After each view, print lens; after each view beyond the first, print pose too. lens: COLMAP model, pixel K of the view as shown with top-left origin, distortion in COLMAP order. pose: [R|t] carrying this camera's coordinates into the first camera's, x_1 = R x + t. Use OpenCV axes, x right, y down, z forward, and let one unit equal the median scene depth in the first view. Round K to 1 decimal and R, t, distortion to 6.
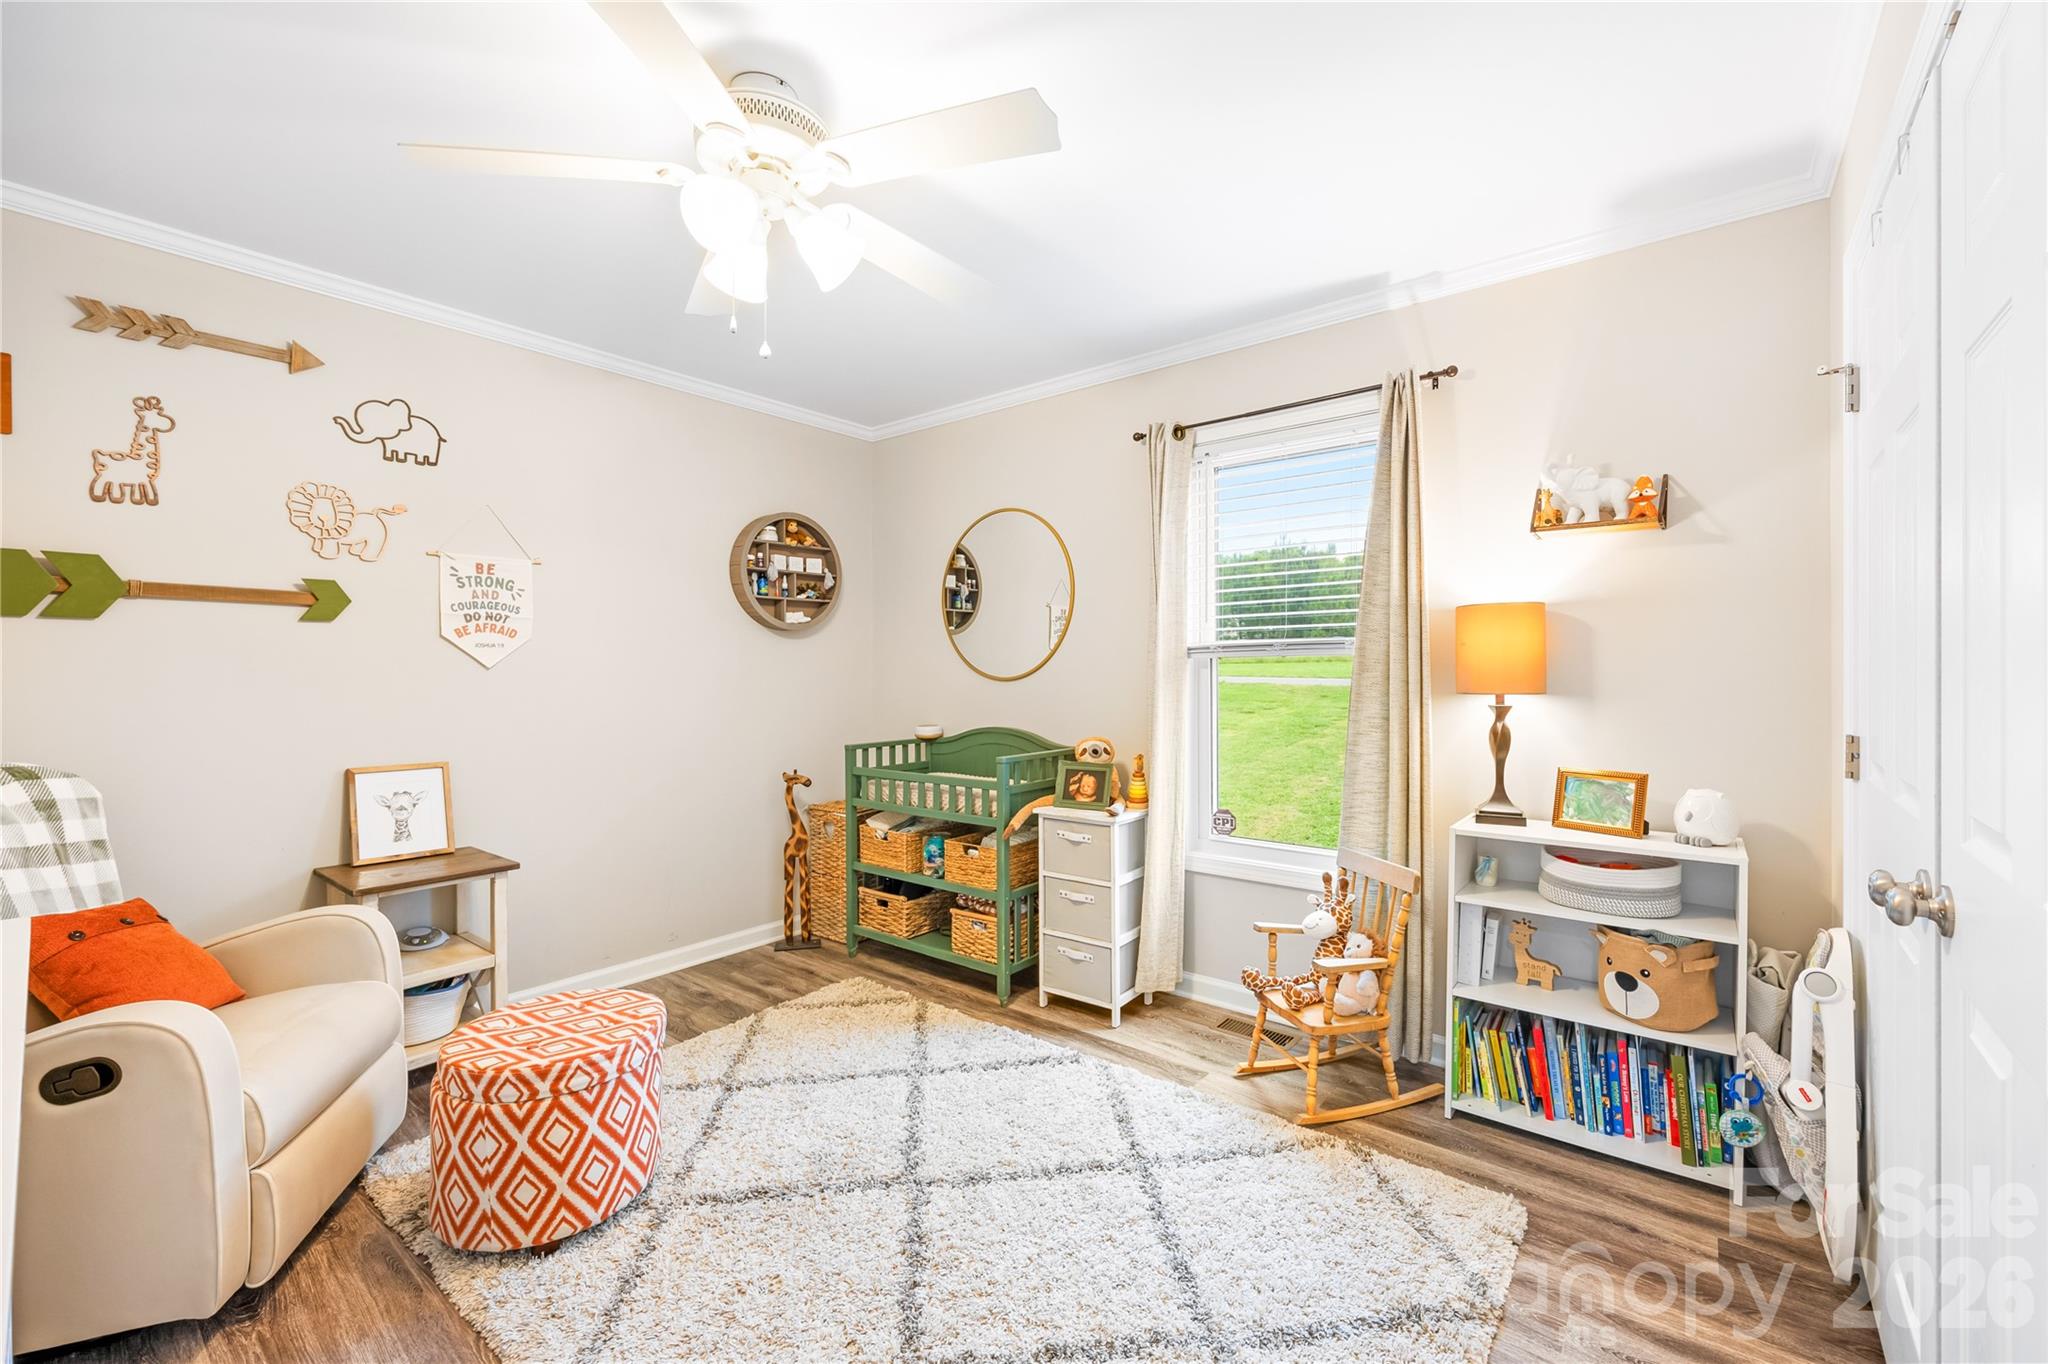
lens RADIAL K [[833.5, 0, 1027.7], [0, 833.5, 666.3], [0, 0, 1]] dist [-0.041248, 0.013759]
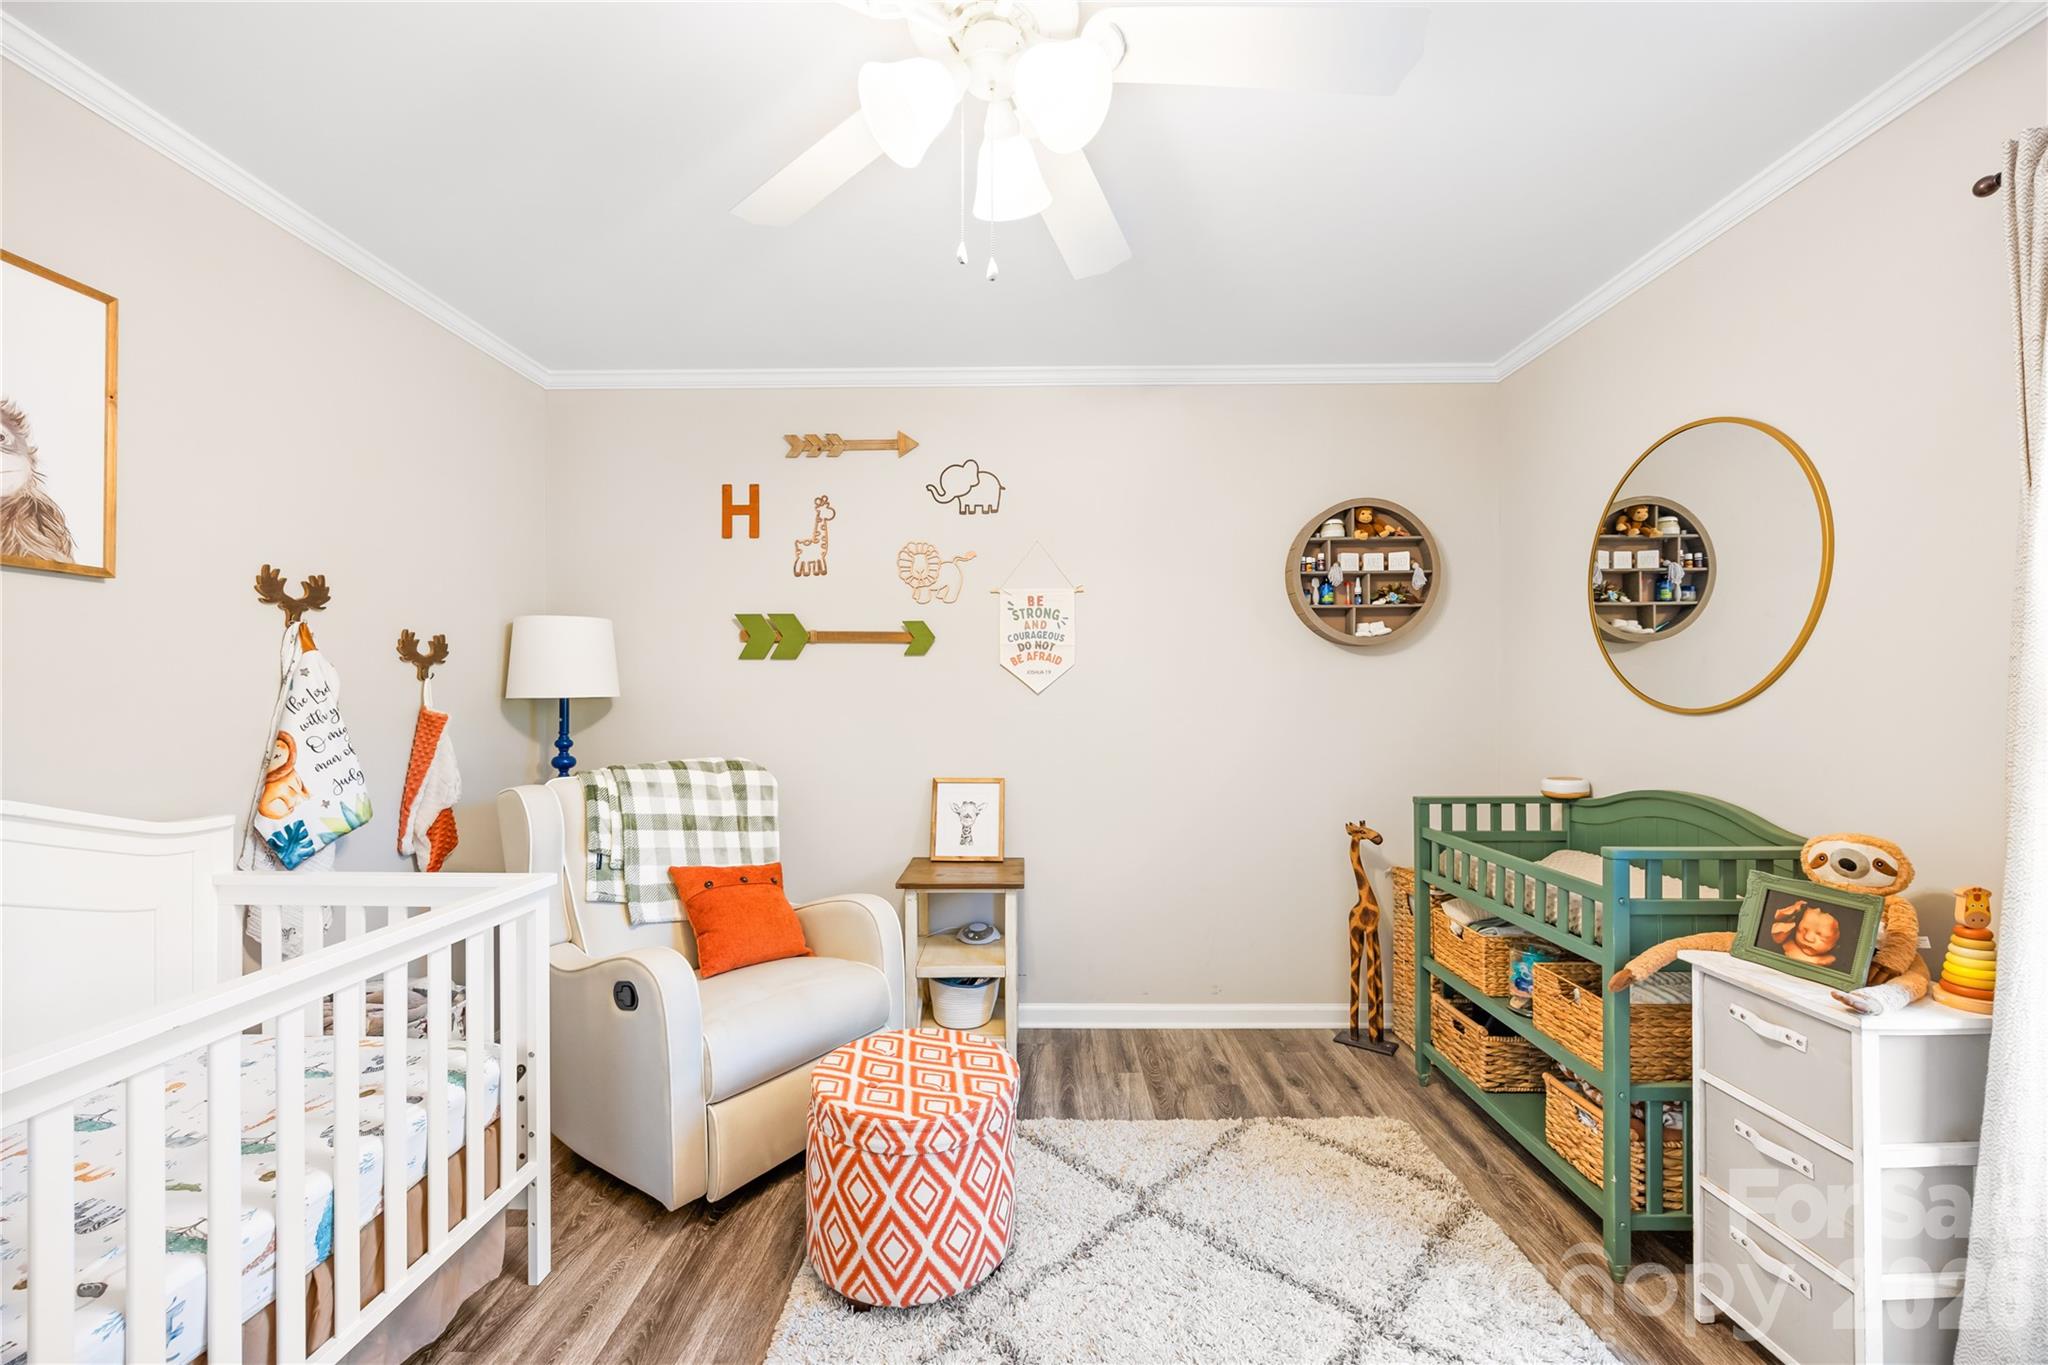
lens RADIAL K [[816.1, 0, 990.1], [0, 816.1, 688.5], [0, 0, 1]] dist [-0.007726, 0.000362]
pose [[0.614257, -0.002751, -0.789101, 0.144630], [0.004650, 0.999989, 0.000133, -0.004499], [0.789092, -0.003751, 0.614264, 0.297875]]
